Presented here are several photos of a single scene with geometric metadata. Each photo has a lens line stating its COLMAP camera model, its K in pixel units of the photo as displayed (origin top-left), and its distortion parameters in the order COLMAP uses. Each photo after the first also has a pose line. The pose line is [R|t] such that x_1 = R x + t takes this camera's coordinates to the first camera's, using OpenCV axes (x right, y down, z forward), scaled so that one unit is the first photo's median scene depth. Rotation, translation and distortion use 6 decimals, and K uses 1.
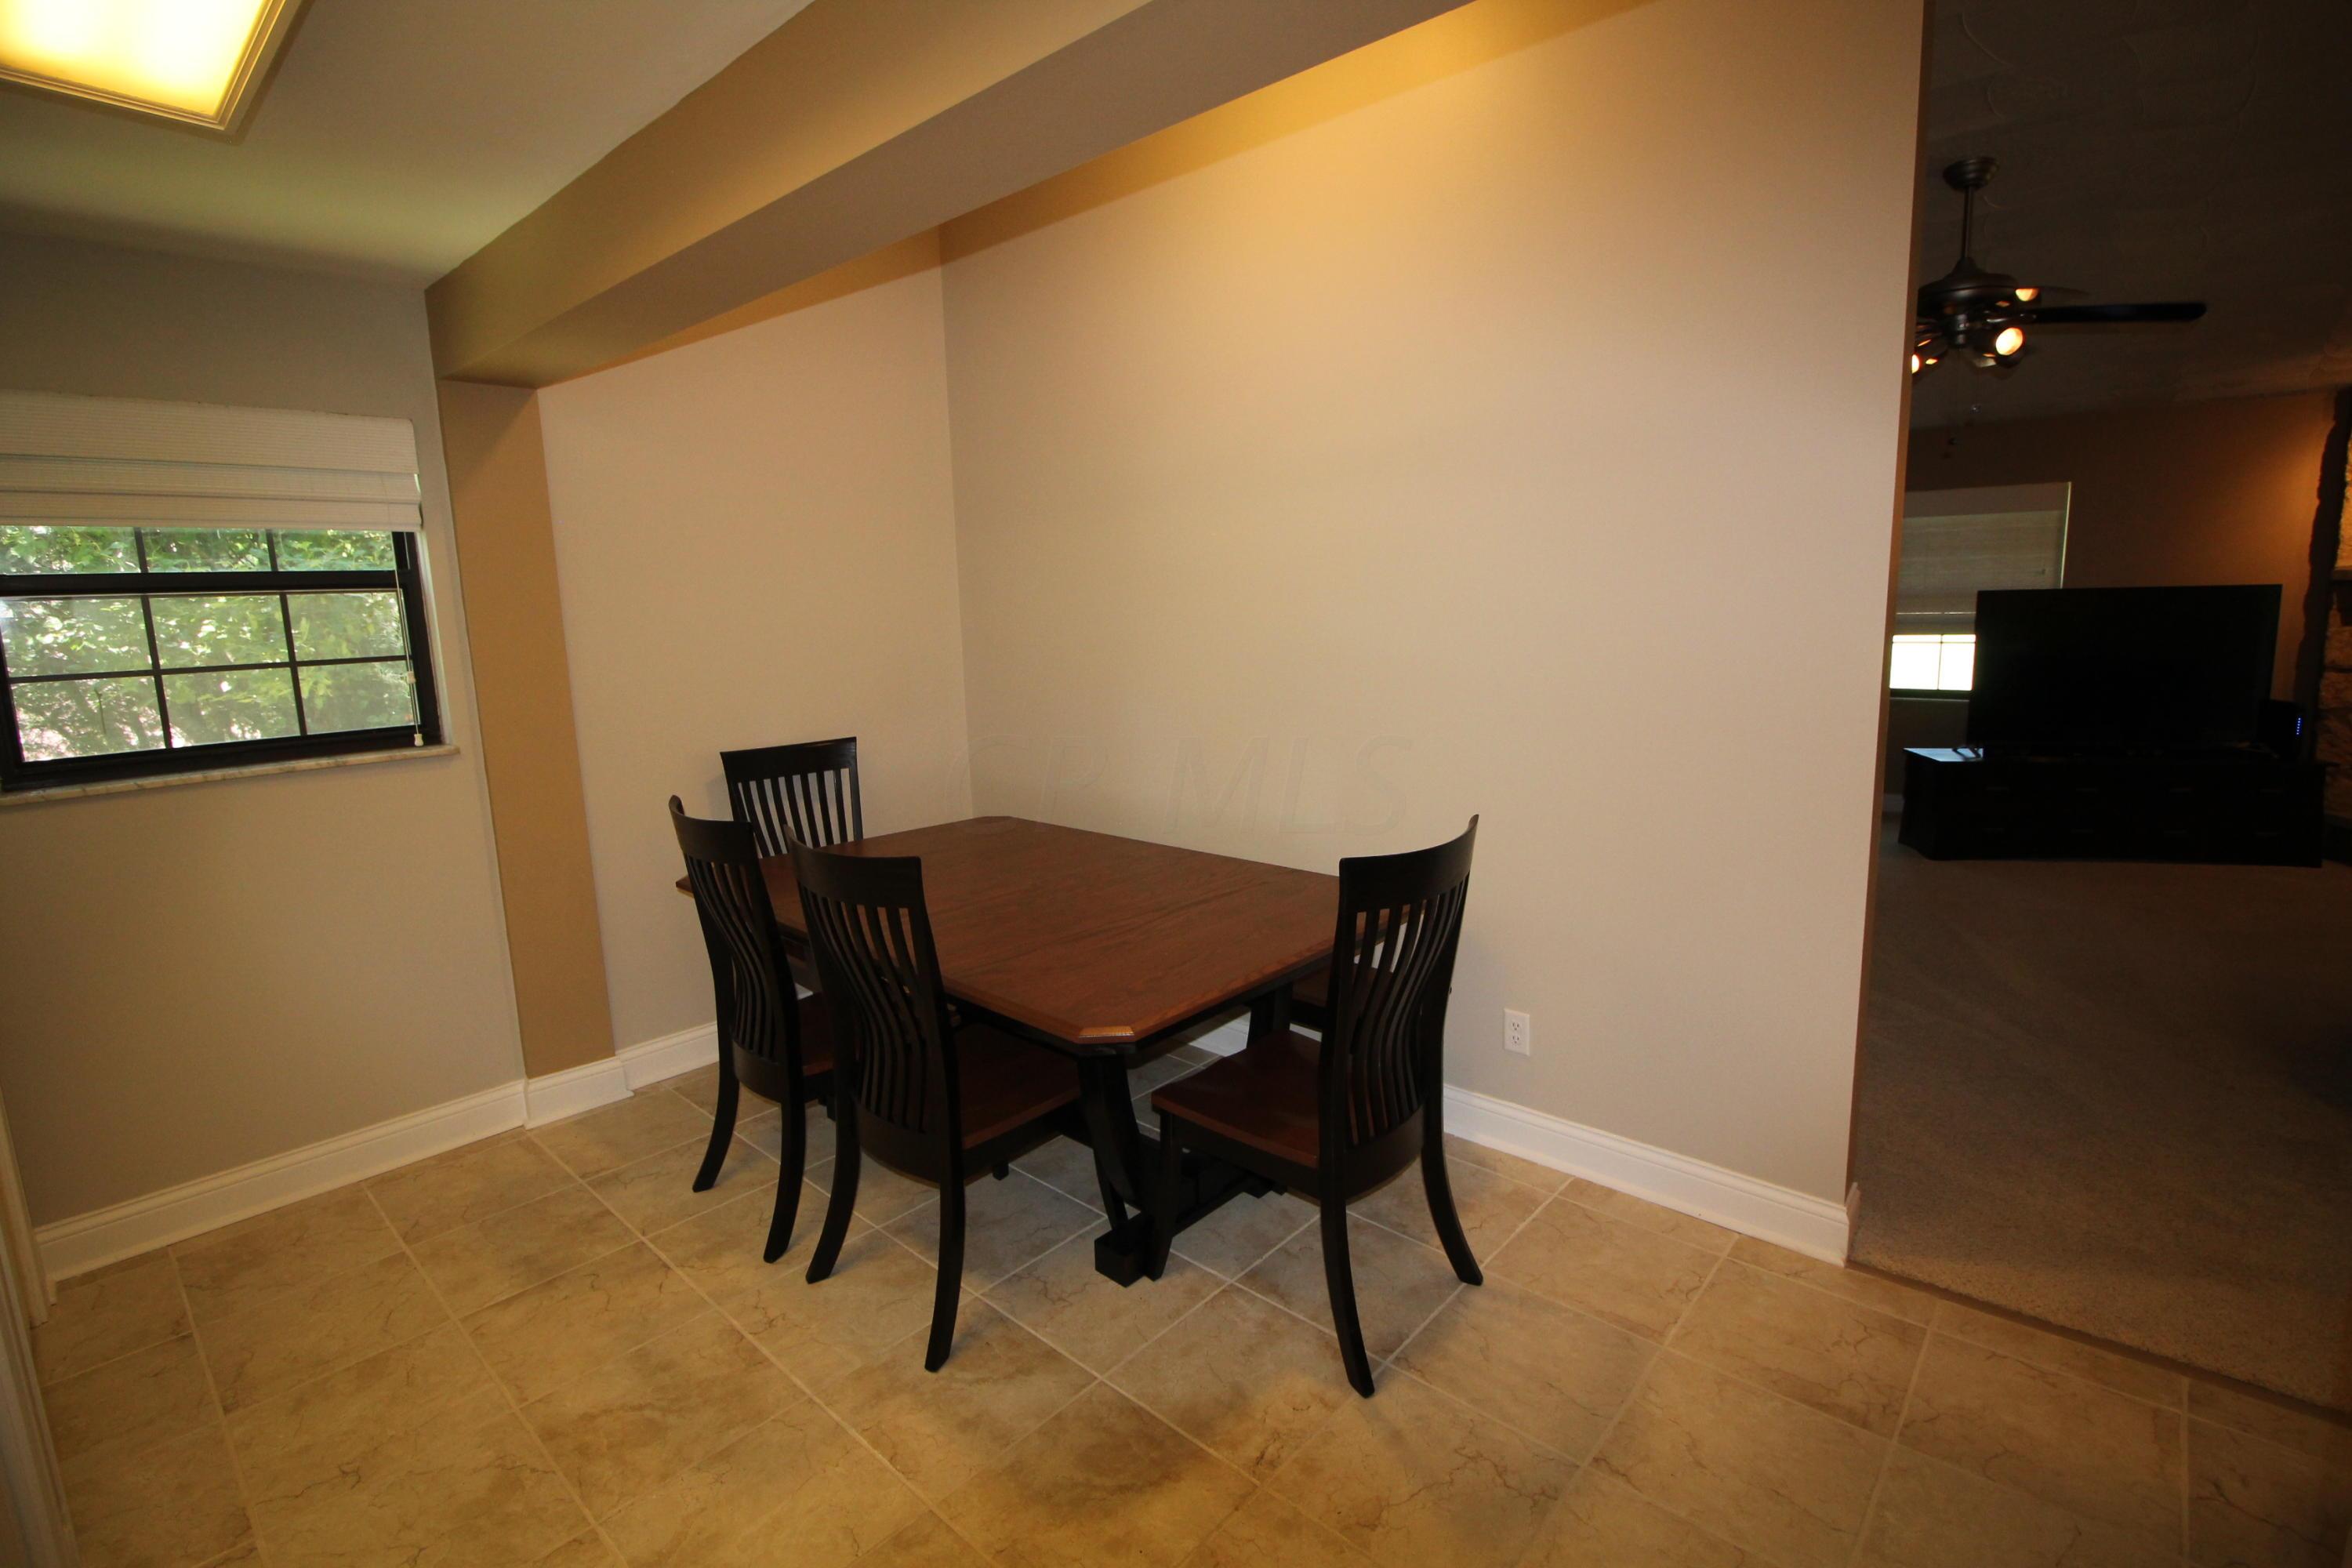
lens RADIAL K [[1083.0, 0, 1229.2], [0, 1083.0, 761.1], [0, 0, 1]] dist [-0.004221, -0.007440]
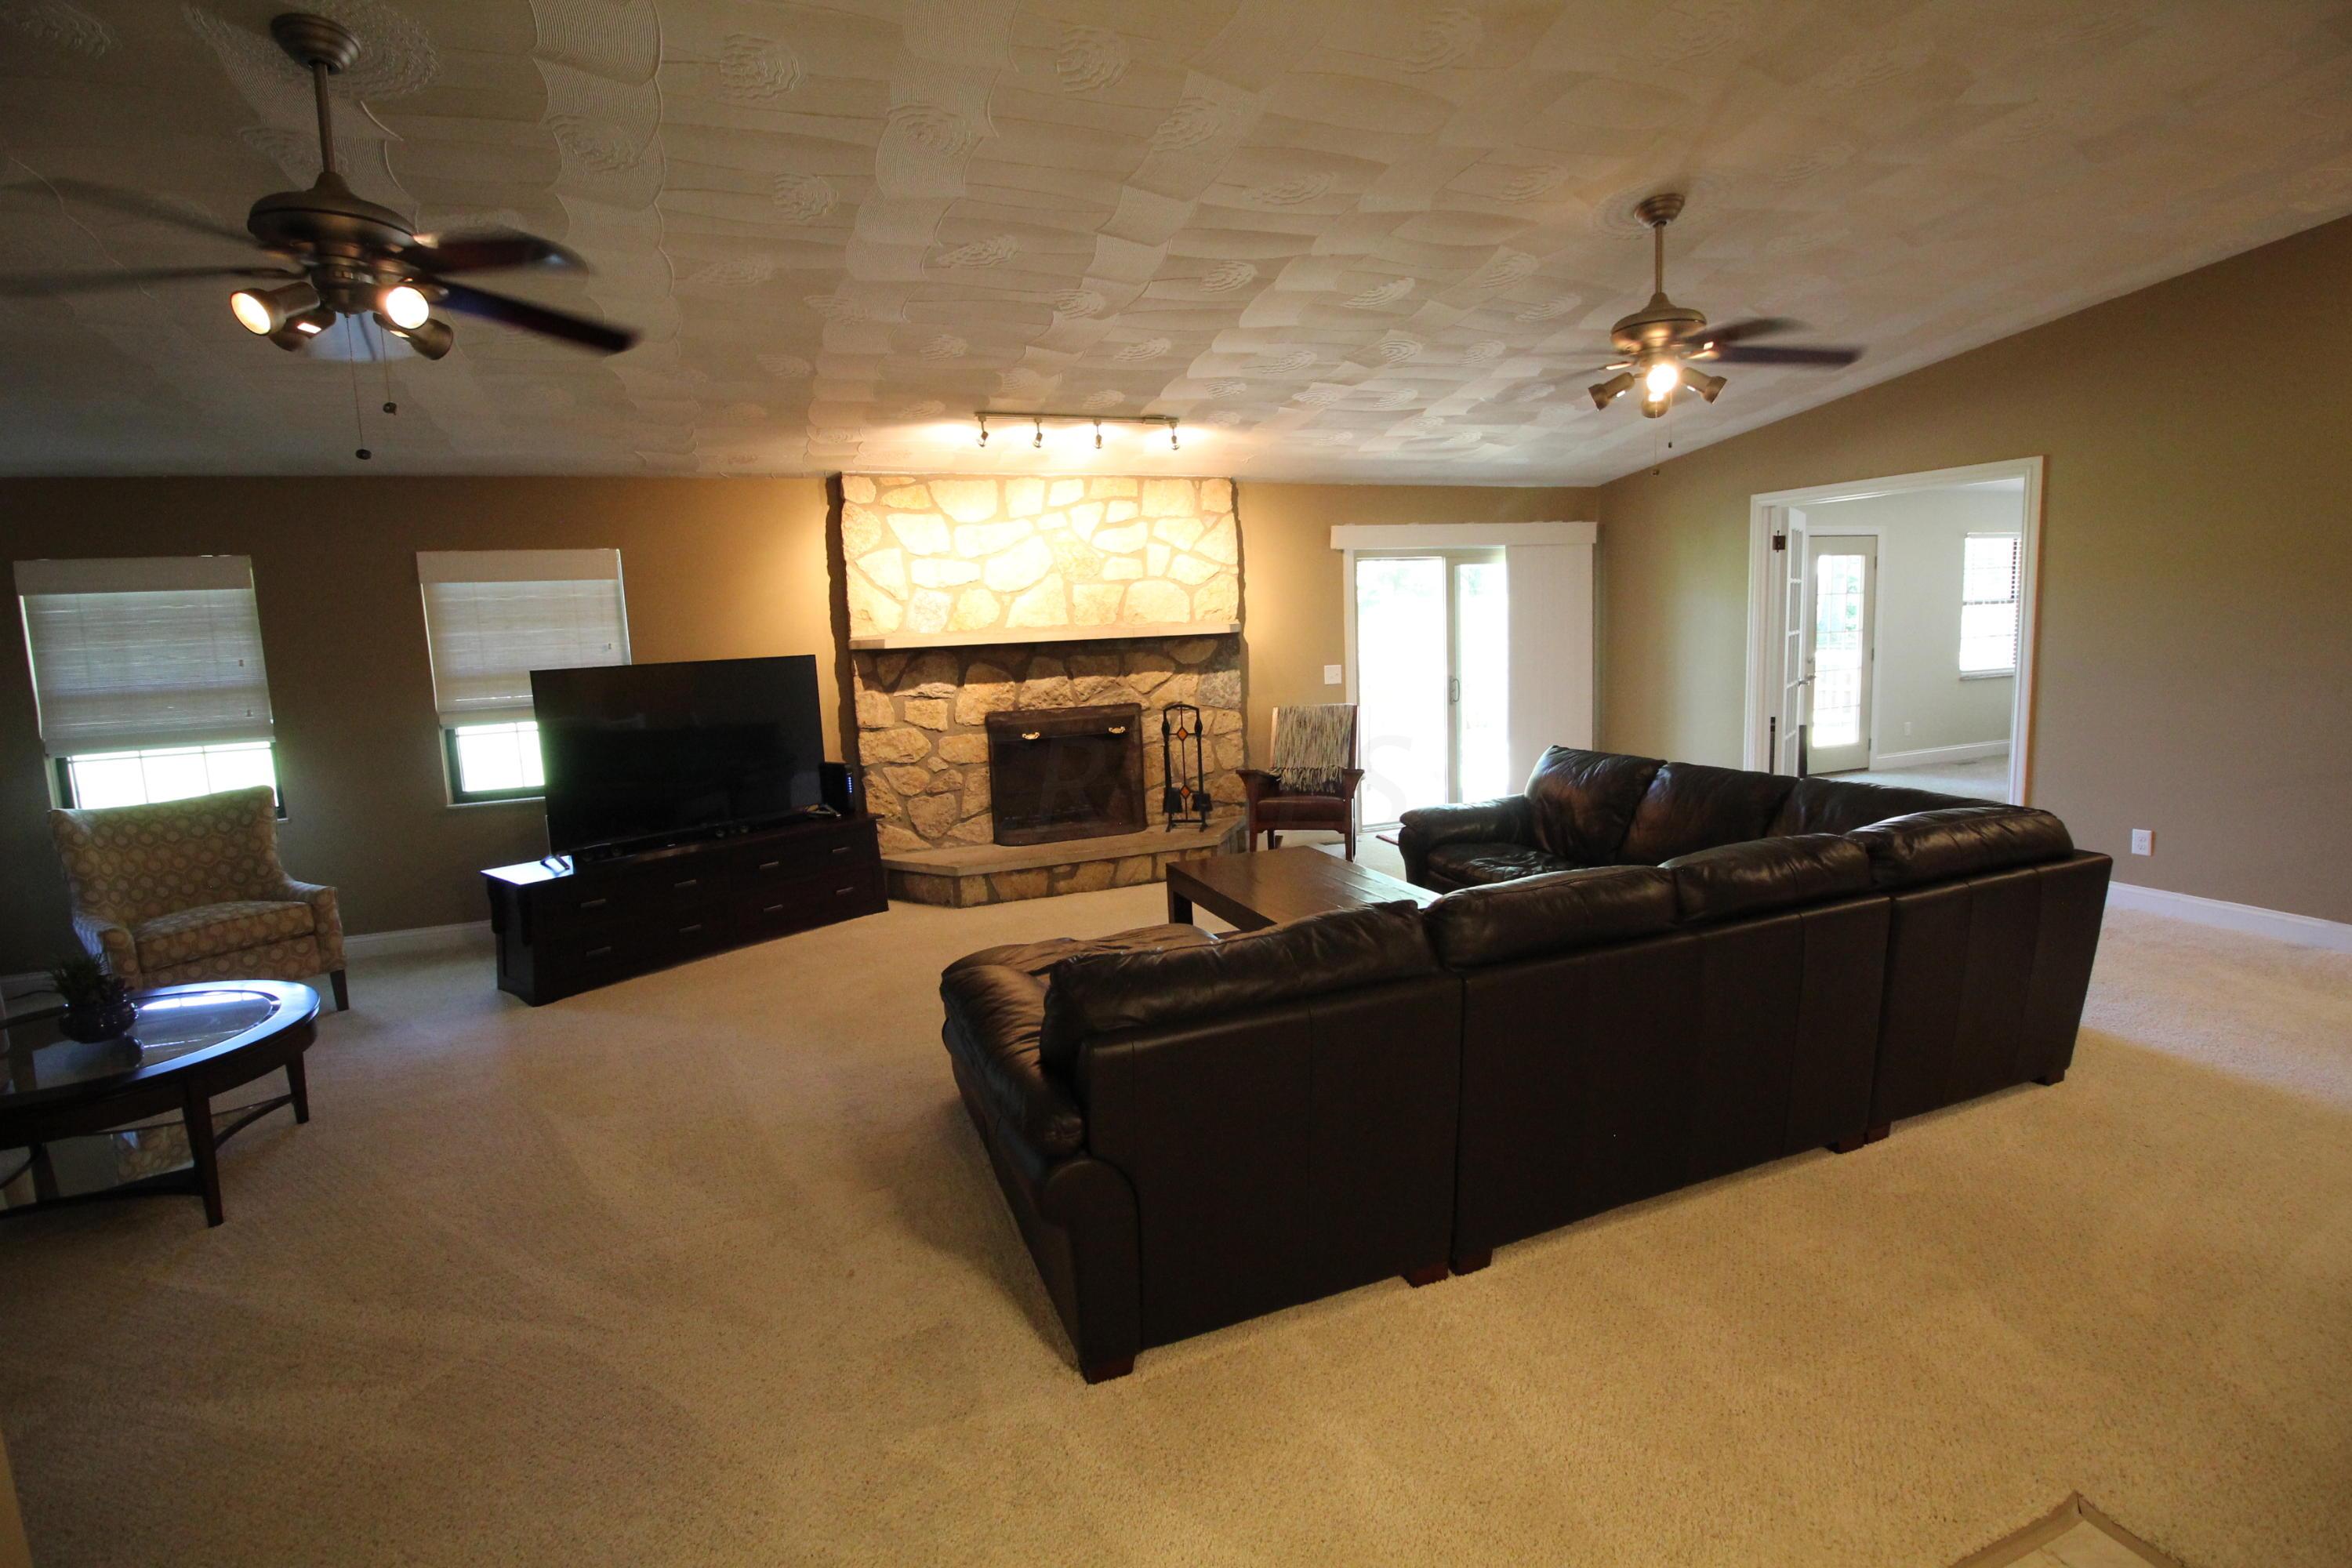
lens RADIAL K [[1083.0, 0, 1188.1], [0, 1083.0, 768.0], [0, 0, 1]] dist [-0.004221, -0.007440]
pose [[0.459236, -0.113707, 0.881007, 0.190018], [0.161587, 0.985920, 0.043019, -0.039933], [-0.873494, 0.122603, 0.471143, 0.180426]]
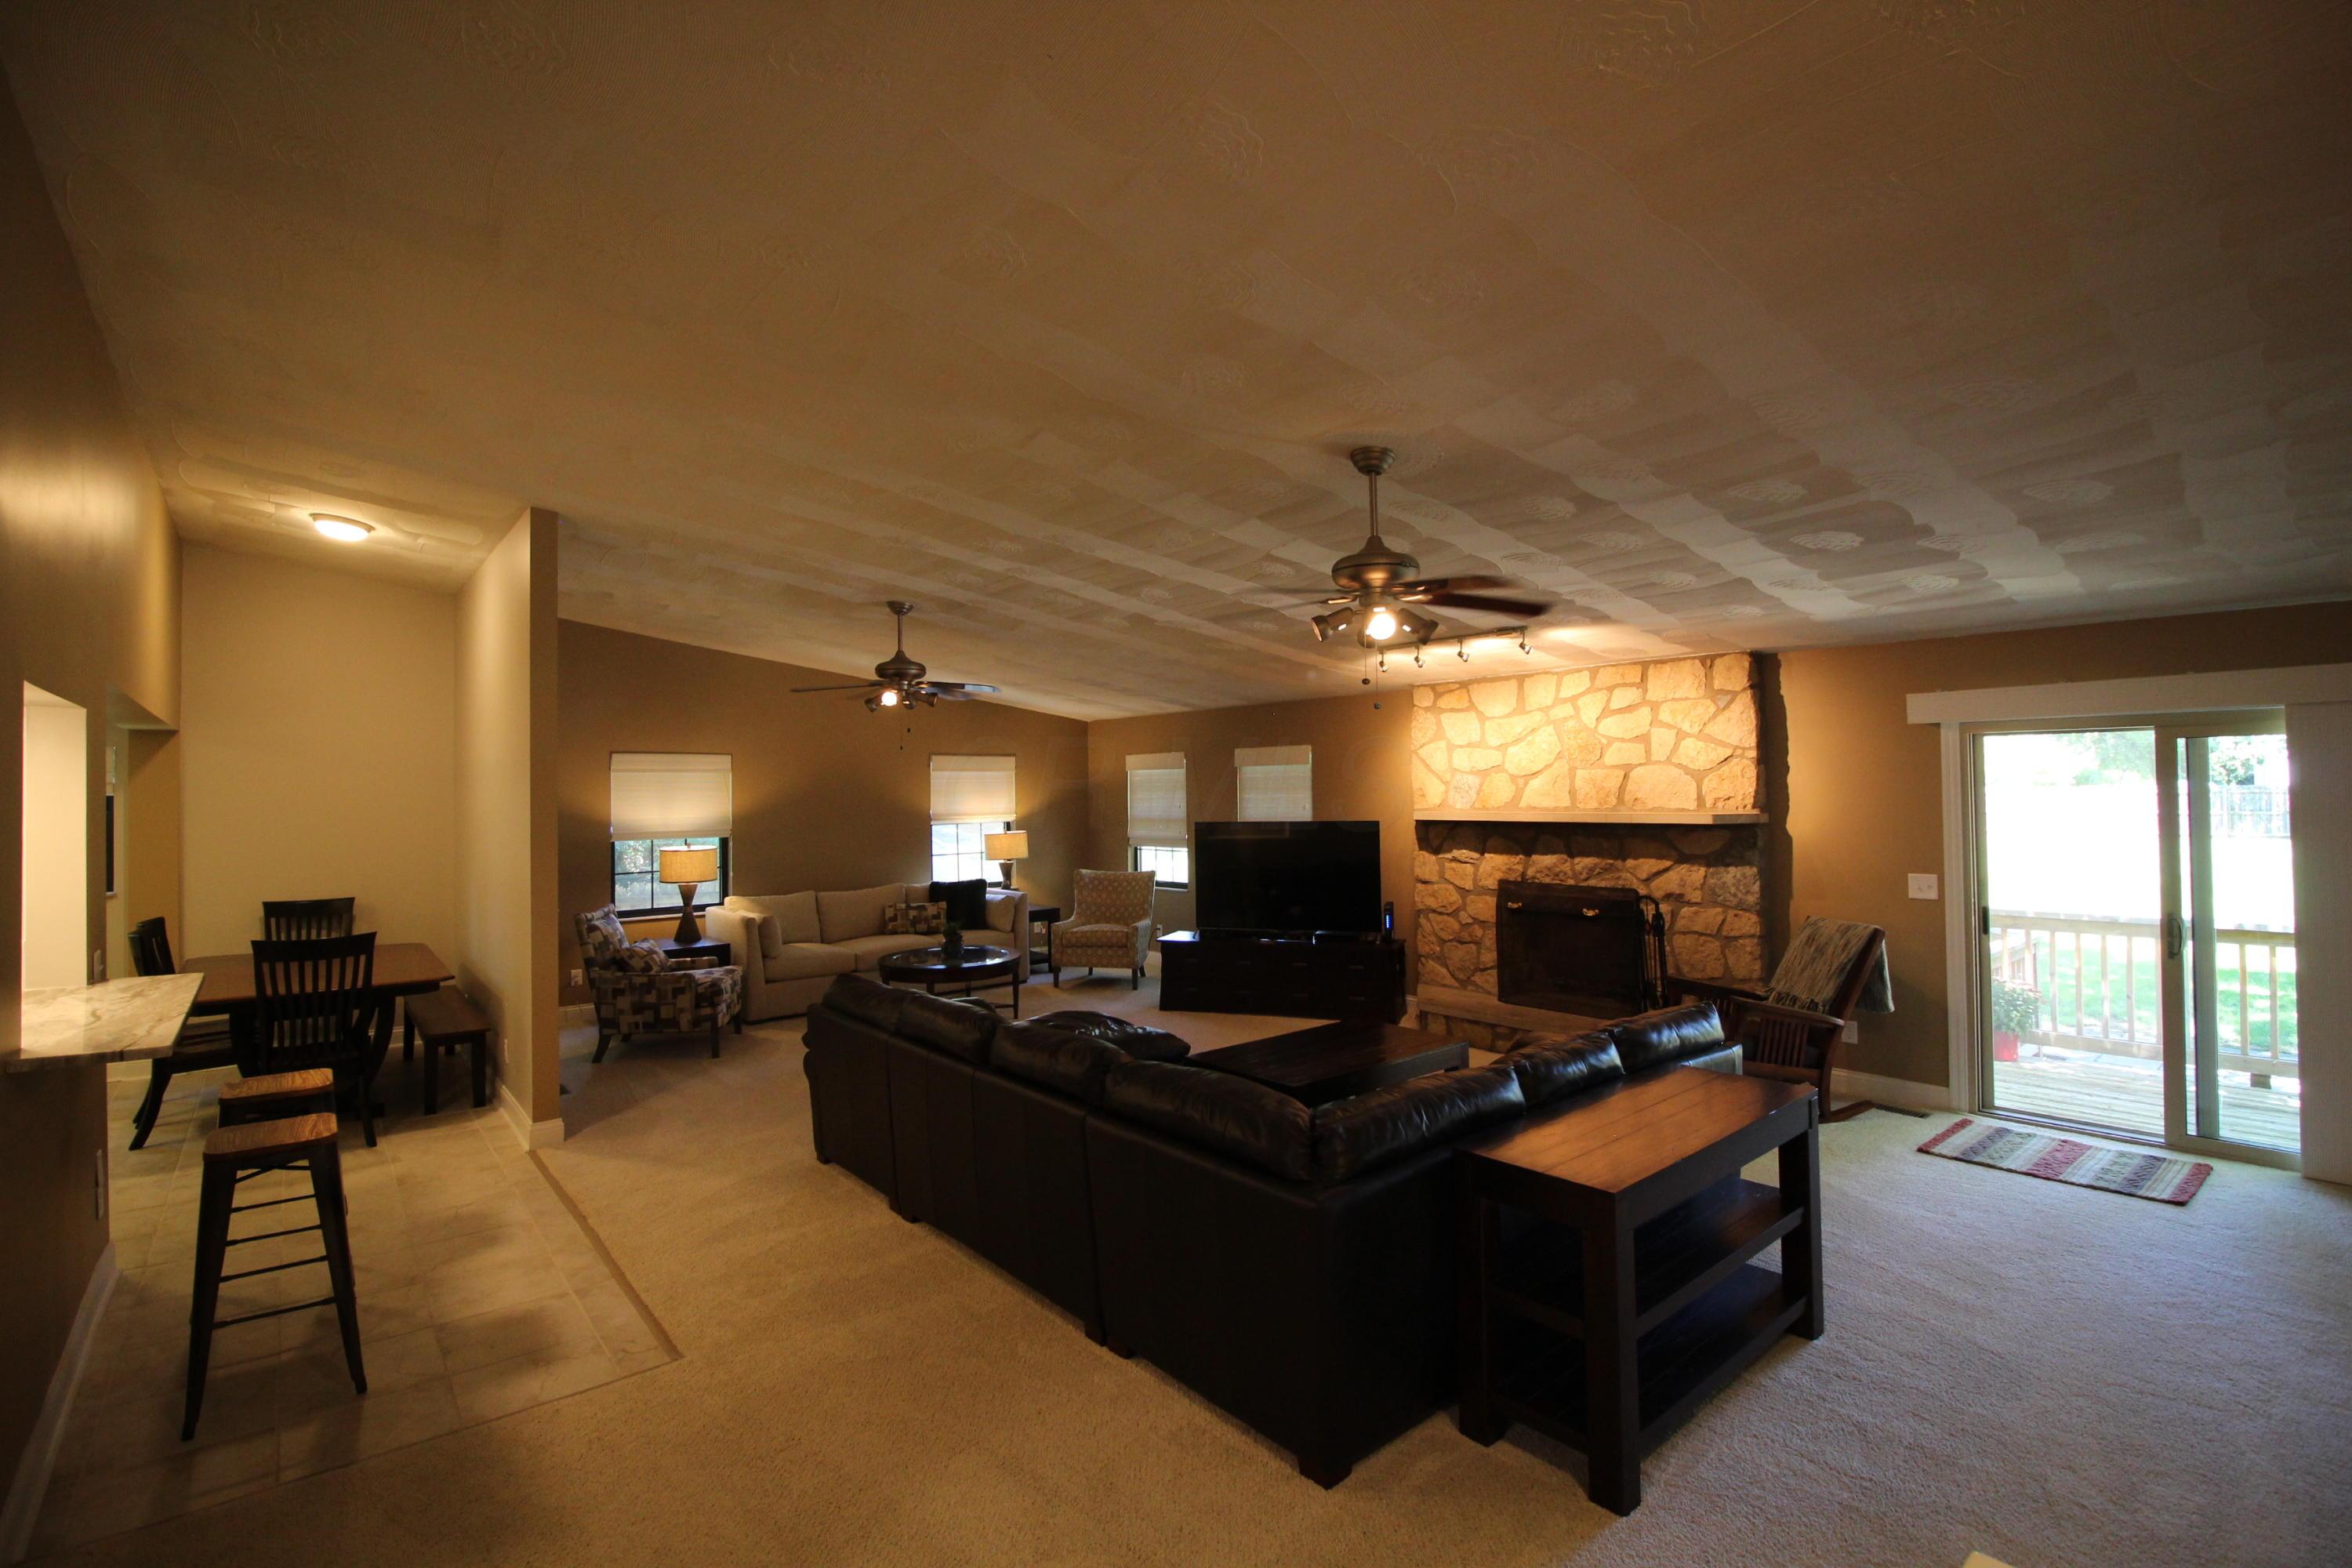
lens RADIAL K [[1083.0, 0, 1178.6], [0, 1083.0, 763.6], [0, 0, 1]] dist [-0.004221, -0.007440]
pose [[0.986763, 0.003080, -0.162143, 0.929577], [-0.030077, 0.985949, -0.164316, 0.004953], [0.159358, 0.167017, 0.972990, -0.455318]]
